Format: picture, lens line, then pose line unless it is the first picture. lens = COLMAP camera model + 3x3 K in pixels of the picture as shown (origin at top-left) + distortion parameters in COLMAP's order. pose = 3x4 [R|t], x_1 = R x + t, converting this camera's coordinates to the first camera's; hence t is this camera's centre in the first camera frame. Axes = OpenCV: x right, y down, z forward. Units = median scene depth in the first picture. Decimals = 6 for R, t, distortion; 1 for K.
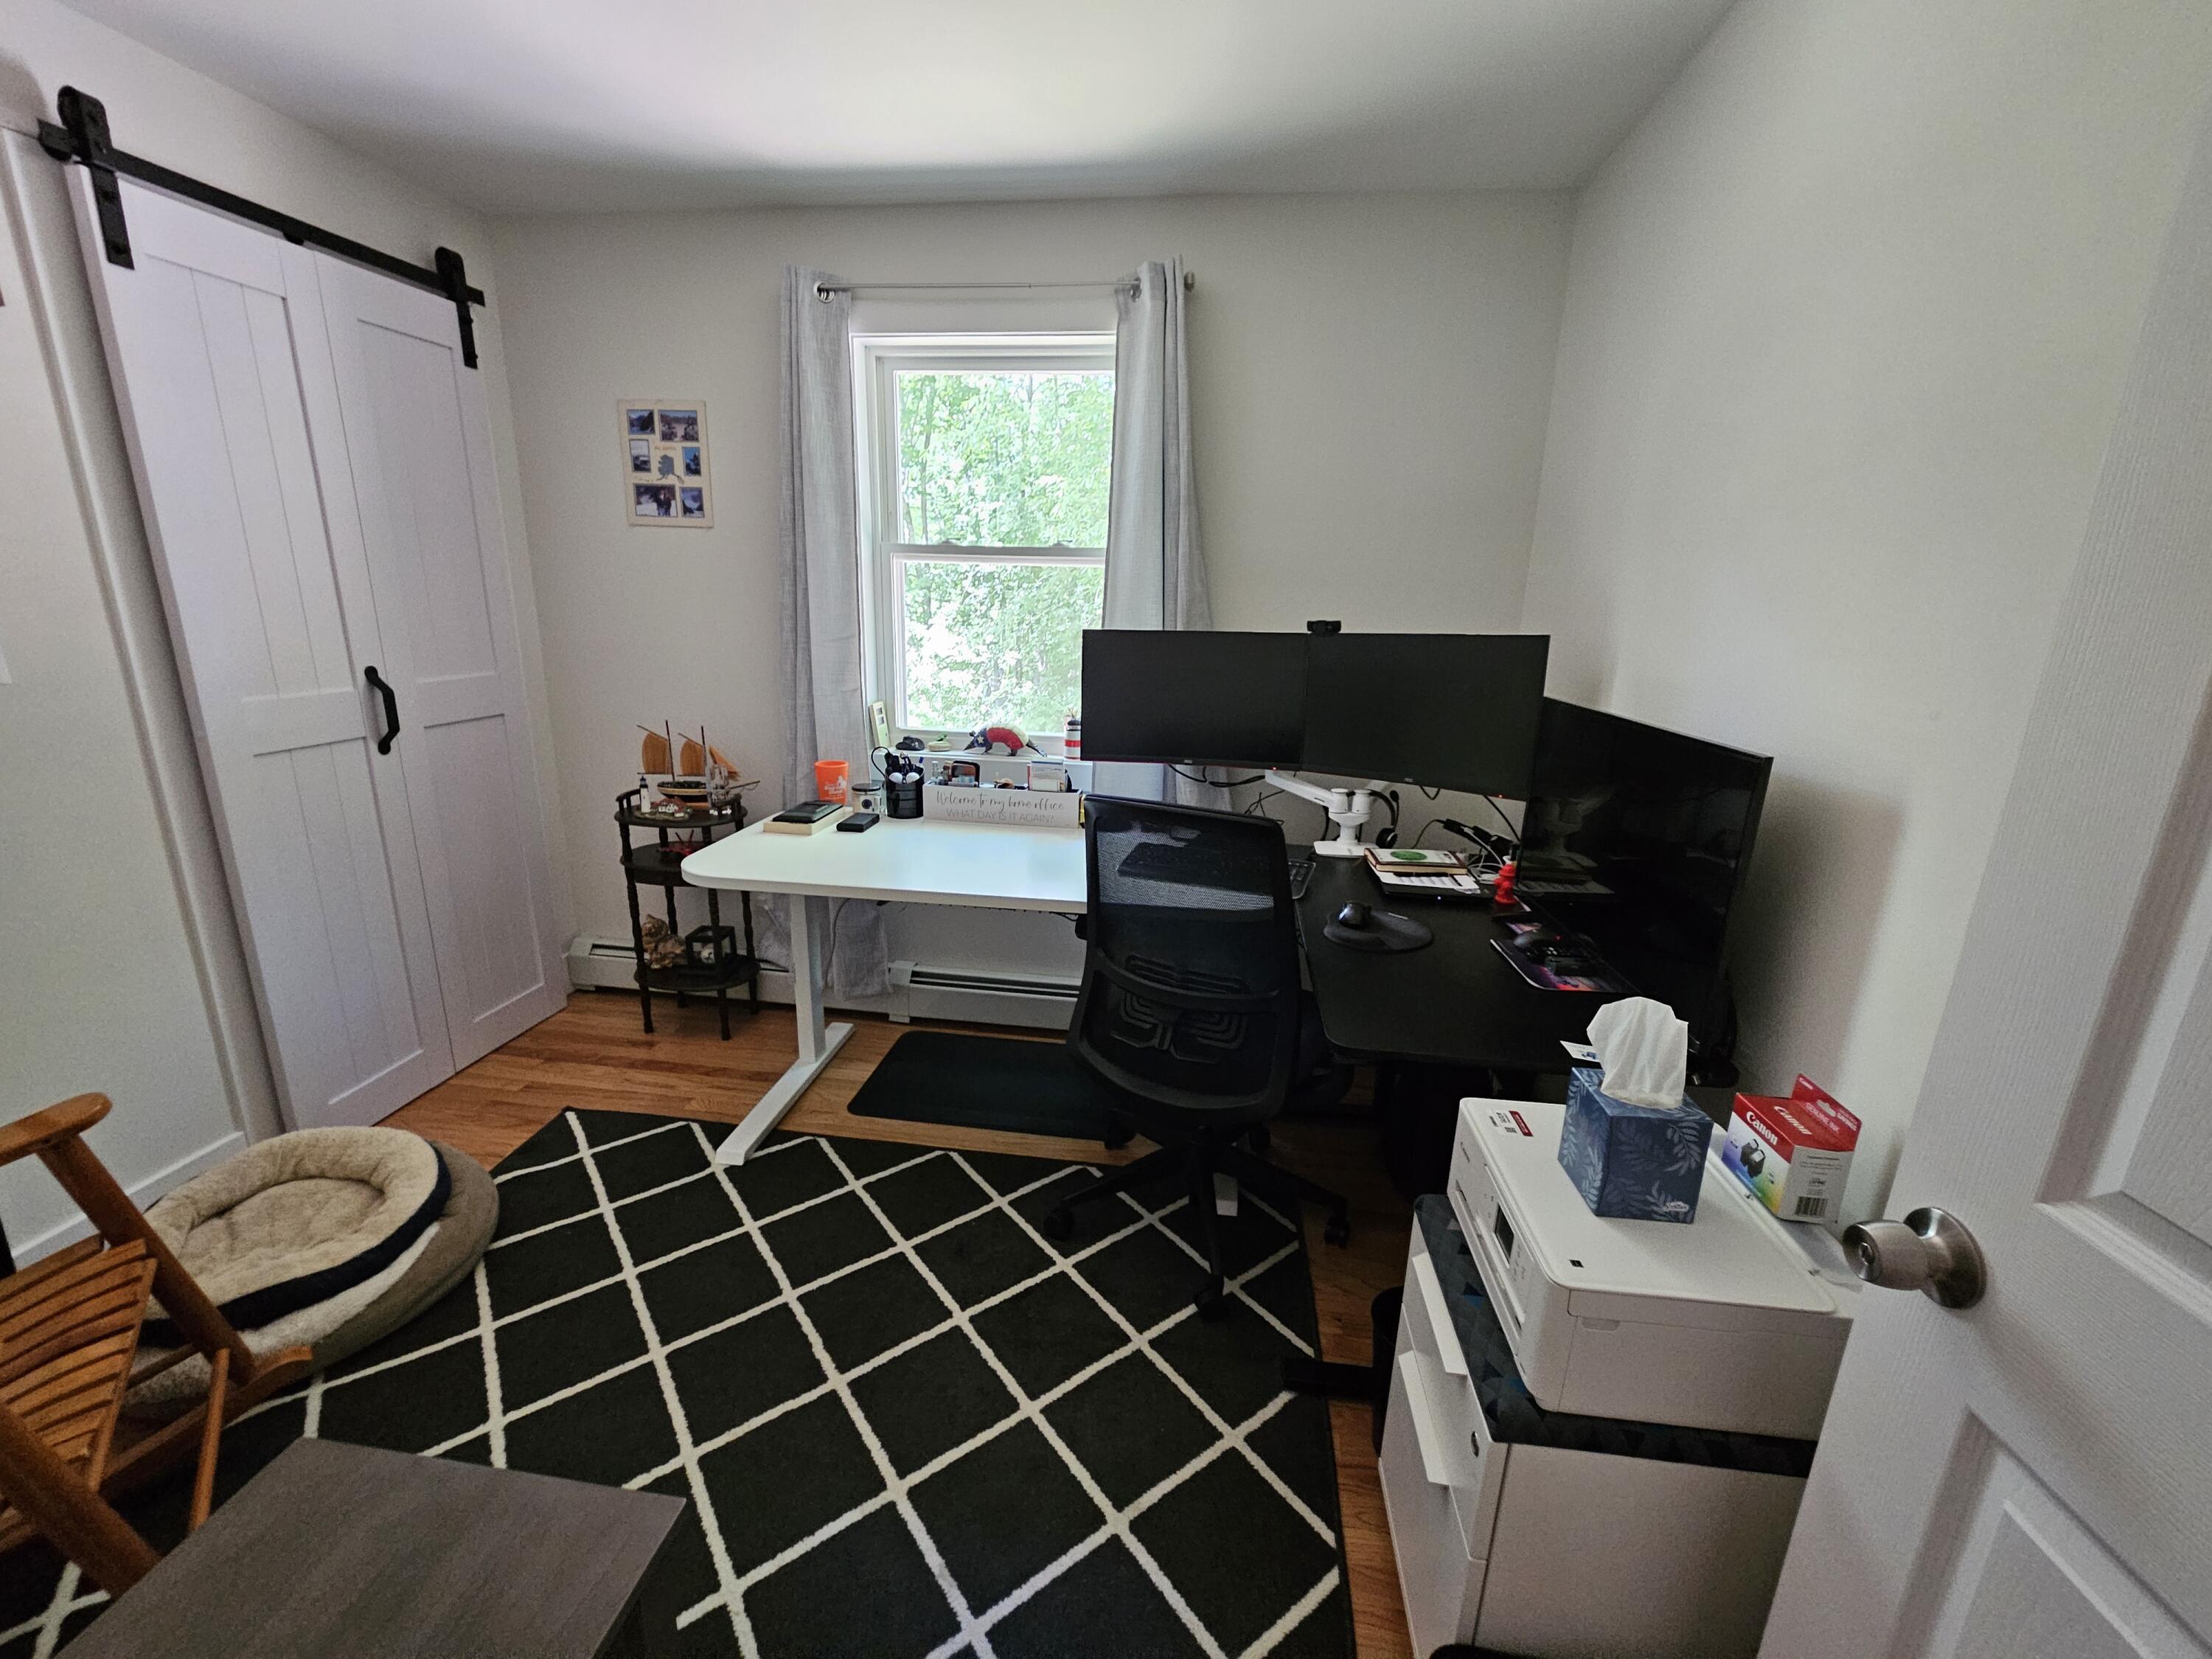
lens RADIAL K [[908.7, 0, 1104.0], [0, 908.7, 834.7], [0, 0, 1]] dist [-0.002355, -0.001224]
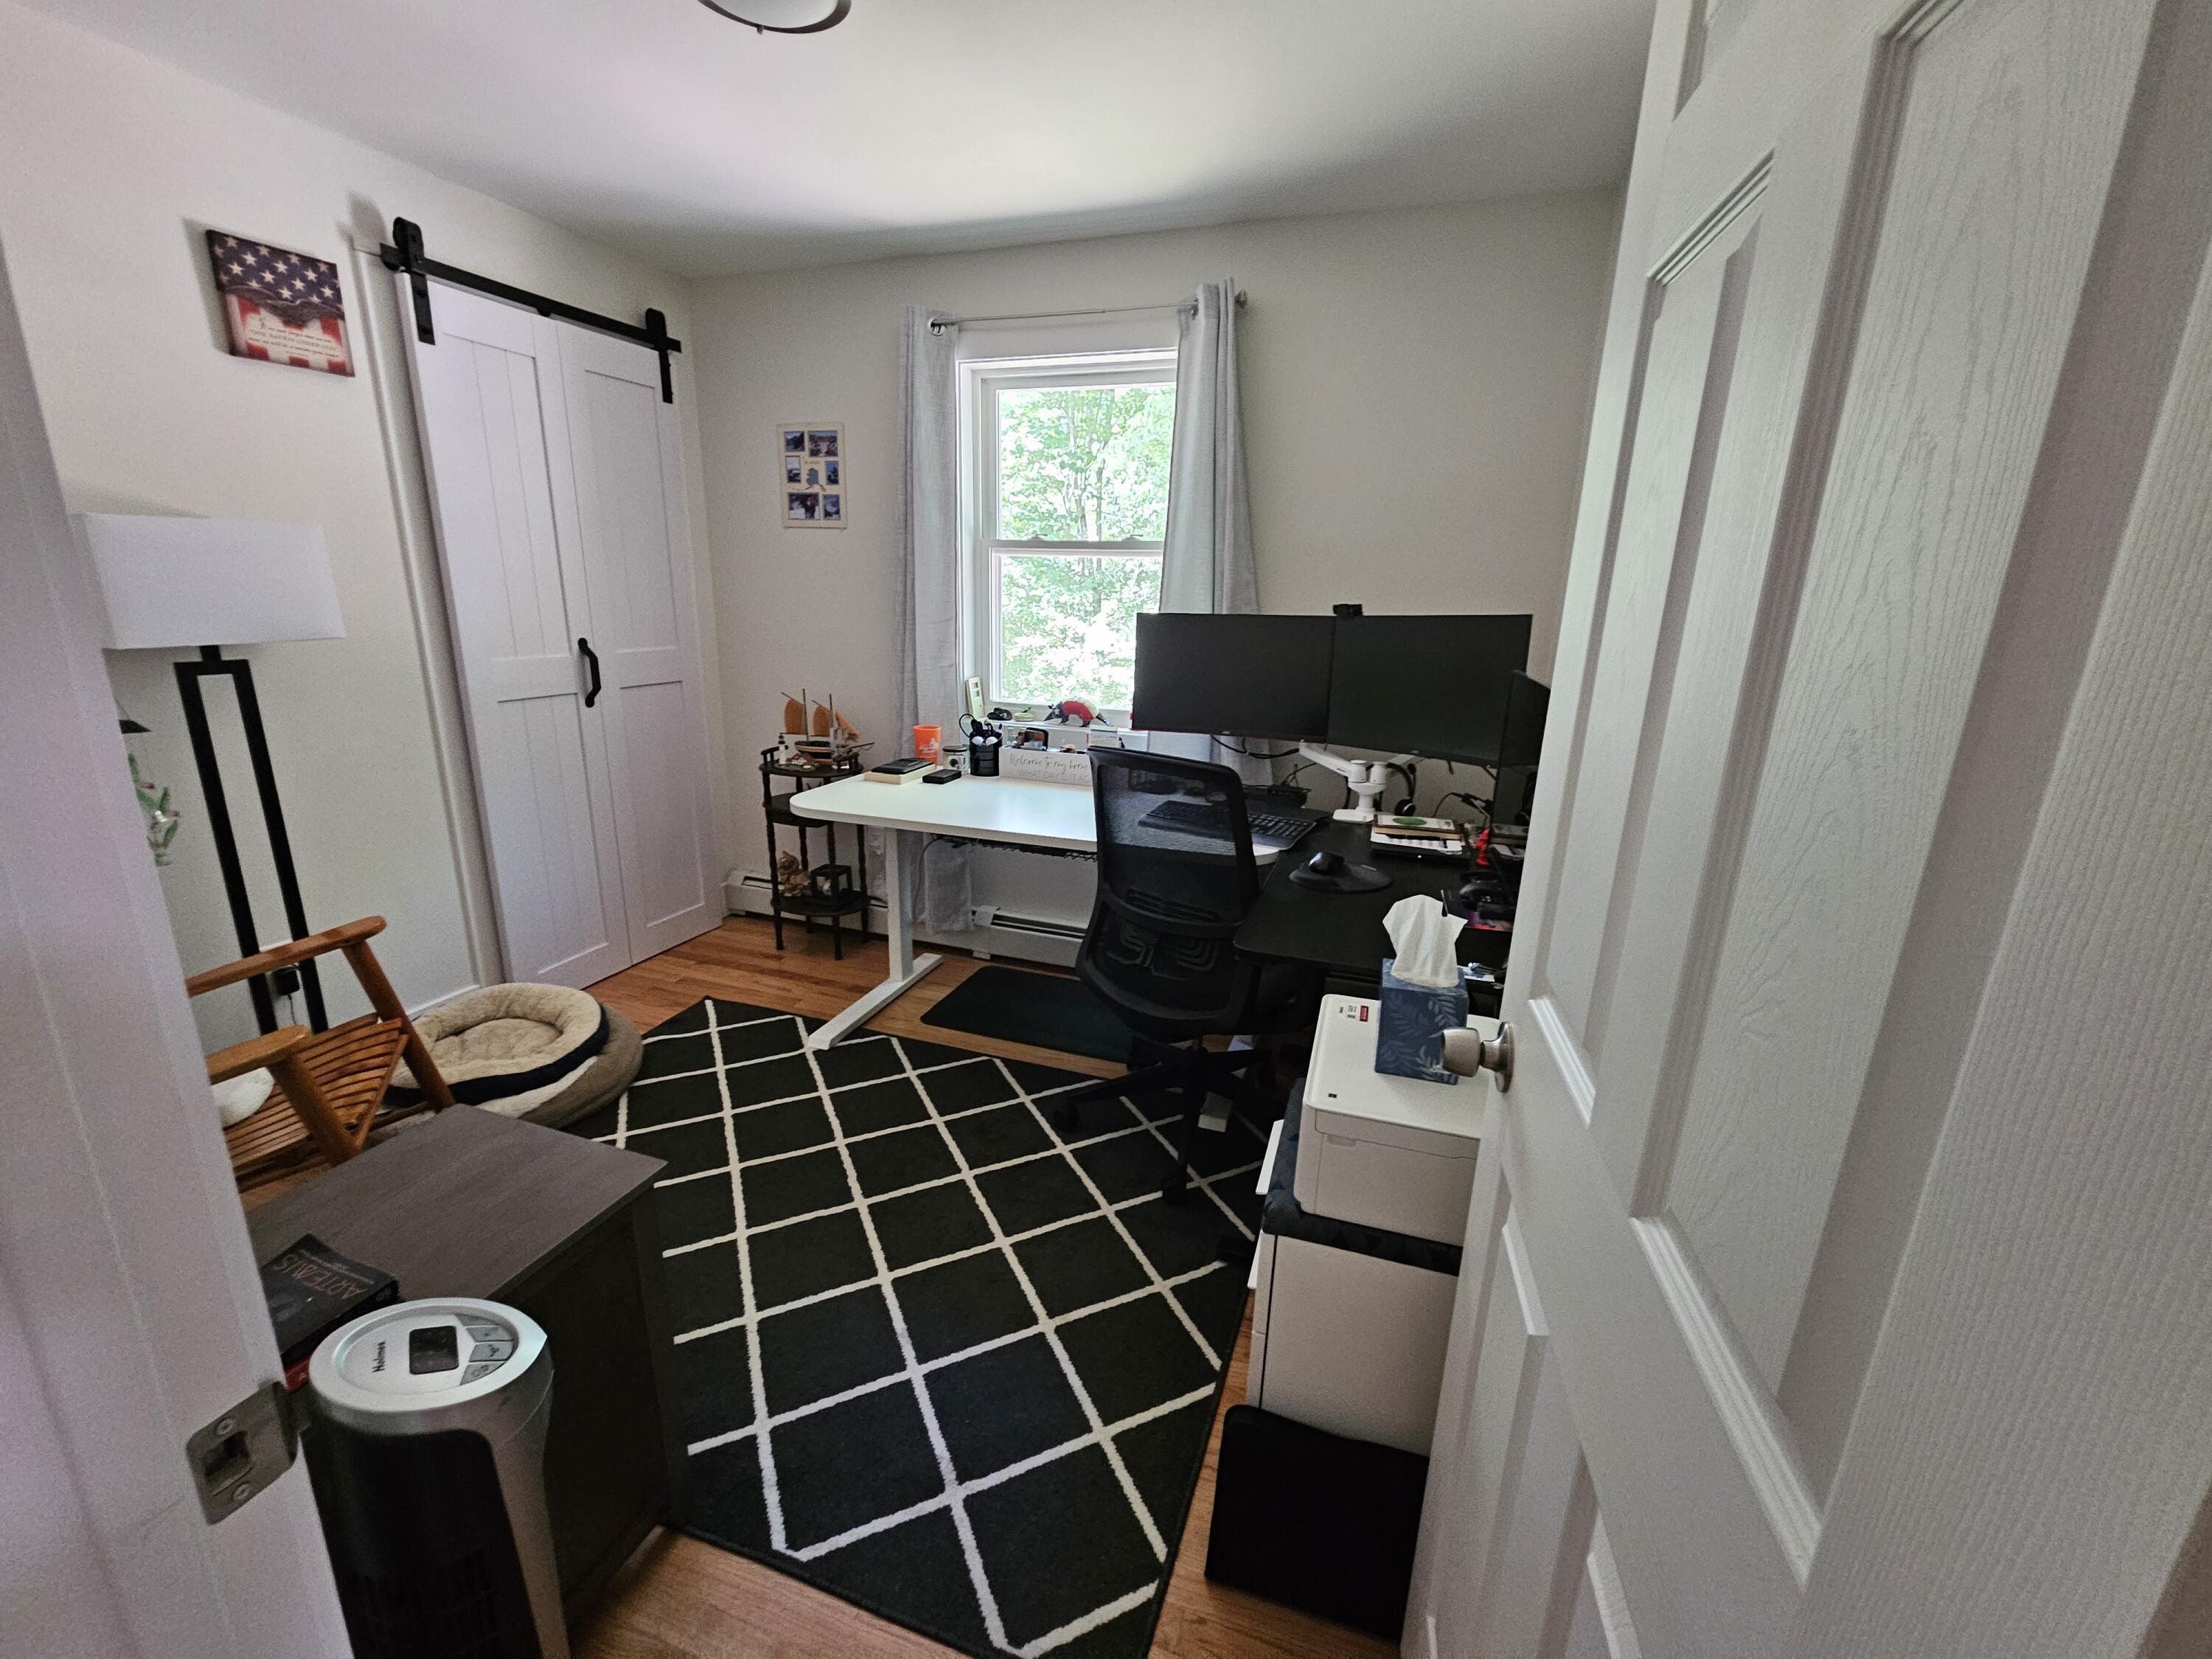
lens RADIAL K [[908.7, 0, 1104.0], [0, 908.7, 834.7], [0, 0, 1]] dist [-0.002355, -0.001224]
pose [[0.979930, 0.050407, -0.192863, 0.167107], [-0.050792, 0.998705, 0.002950, 0.047861], [0.192762, 0.006905, 0.981221, -0.113292]]
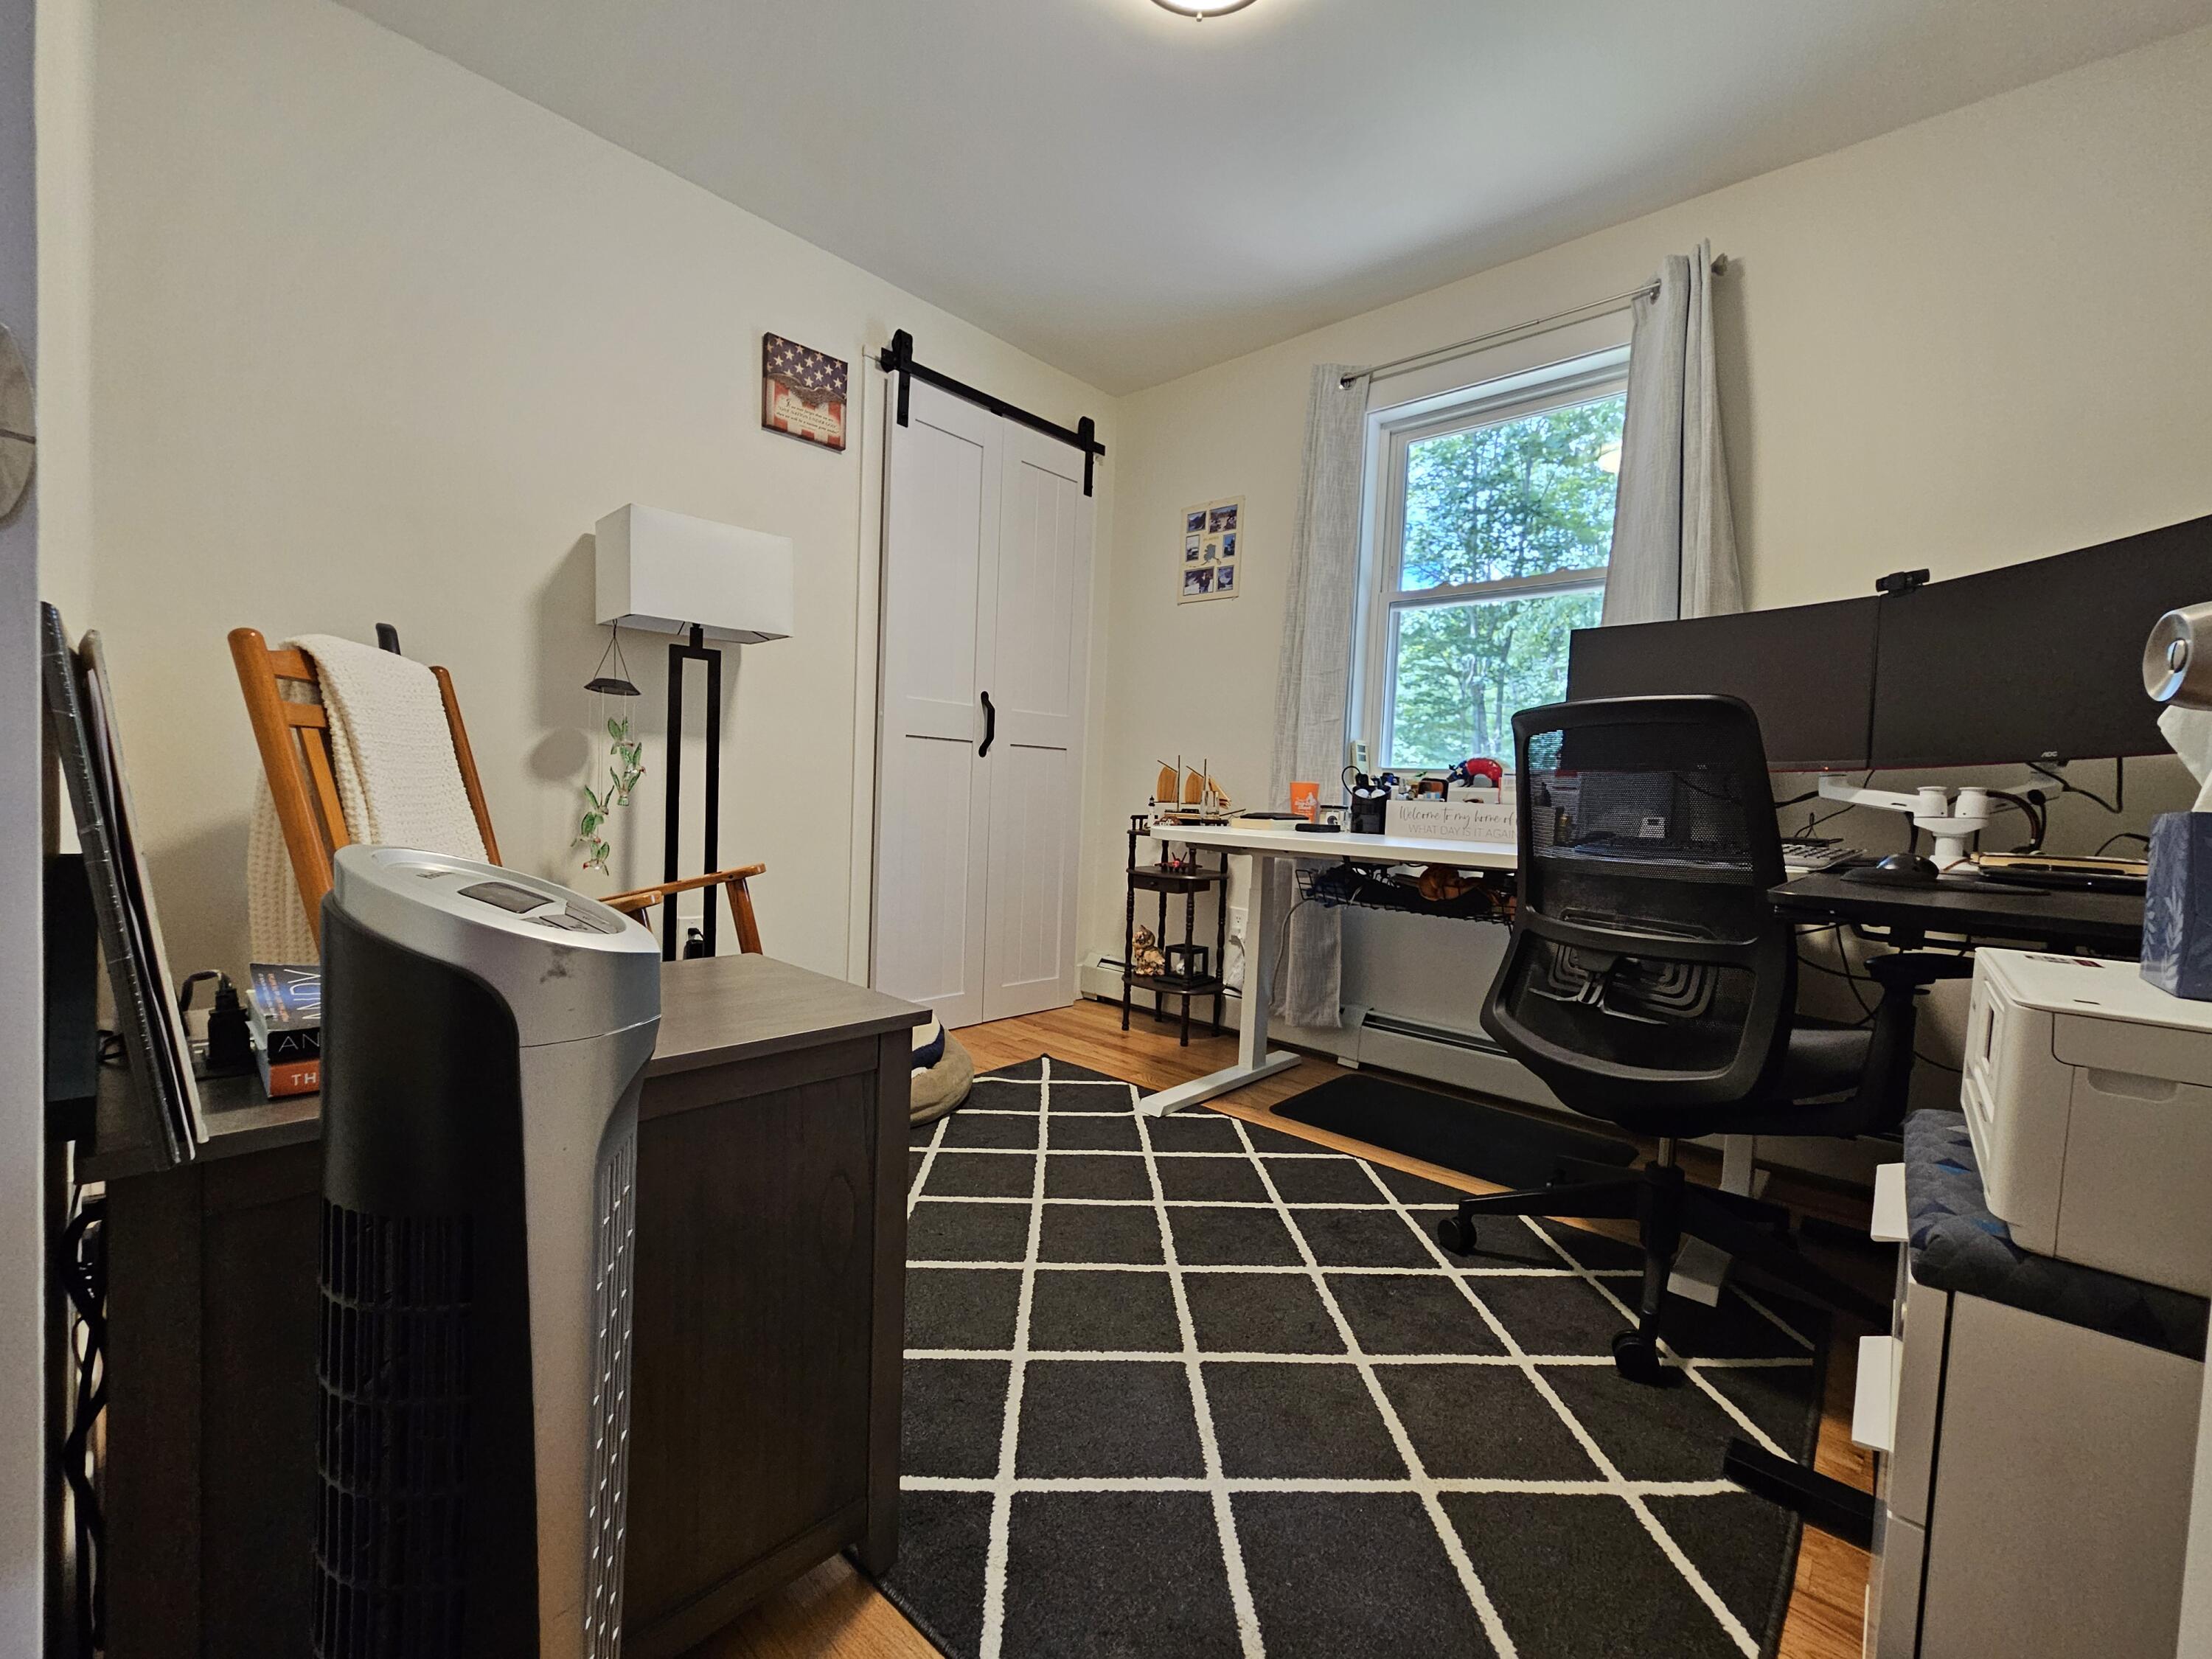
lens RADIAL K [[911.0, 0, 1107.9], [0, 911.0, 840.3], [0, 0, 1]] dist [-0.001394, 0.000122]
pose [[0.822397, 0.038602, -0.567603, 0.122661], [-0.167475, 0.969913, -0.176691, 0.225190], [0.543705, 0.240370, 0.804119, 0.042903]]
